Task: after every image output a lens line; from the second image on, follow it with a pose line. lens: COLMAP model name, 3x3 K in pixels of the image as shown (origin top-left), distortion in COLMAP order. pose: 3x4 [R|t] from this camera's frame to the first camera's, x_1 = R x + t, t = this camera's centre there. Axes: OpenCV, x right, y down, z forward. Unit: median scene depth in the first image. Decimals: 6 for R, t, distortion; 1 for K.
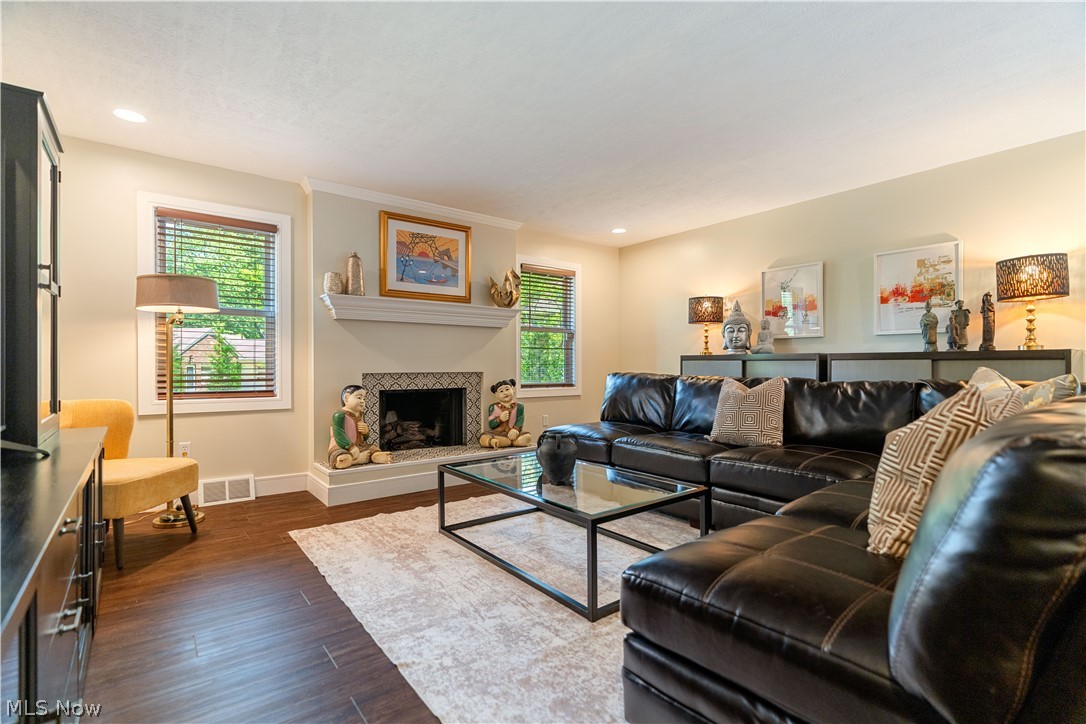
lens RADIAL K [[519.3, 0, 541.1], [0, 519.3, 366.0], [0, 0, 1]] dist [0.002041, 0.000210]
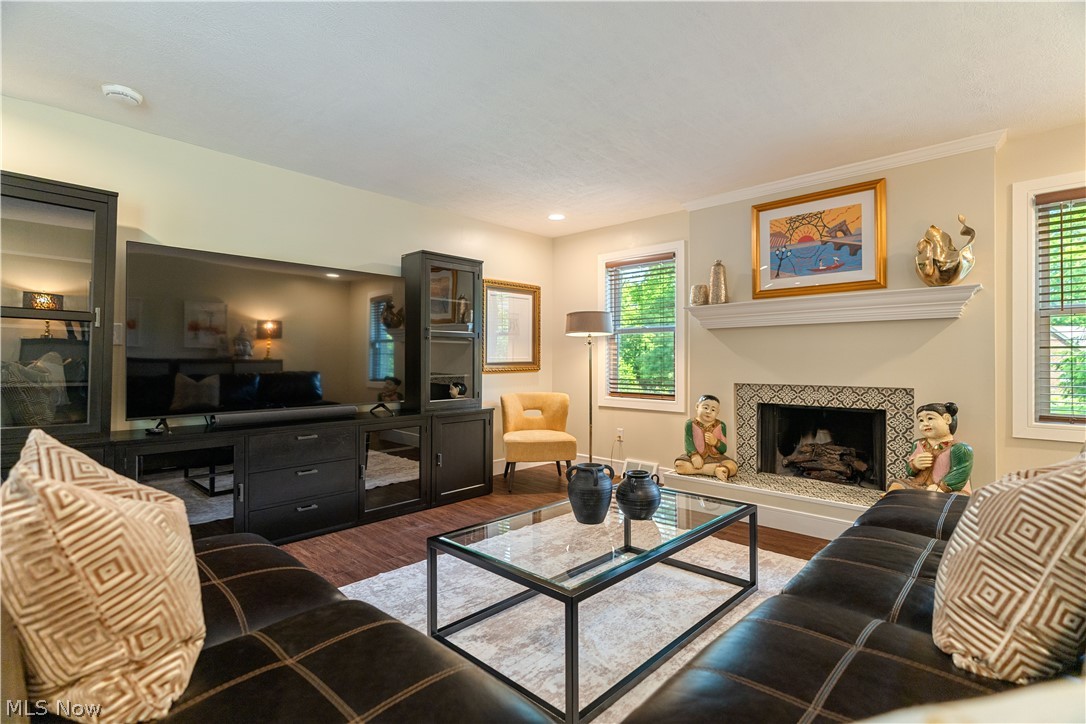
lens RADIAL K [[515.1, 0, 542.5], [0, 515.1, 352.4], [0, 0, 1]] dist [0.001001, -0.000064]
pose [[0.140253, -0.019559, -0.989923, 0.526748], [-0.002125, 0.999797, -0.020055, -0.022155], [0.990113, 0.004917, 0.140183, 0.499848]]
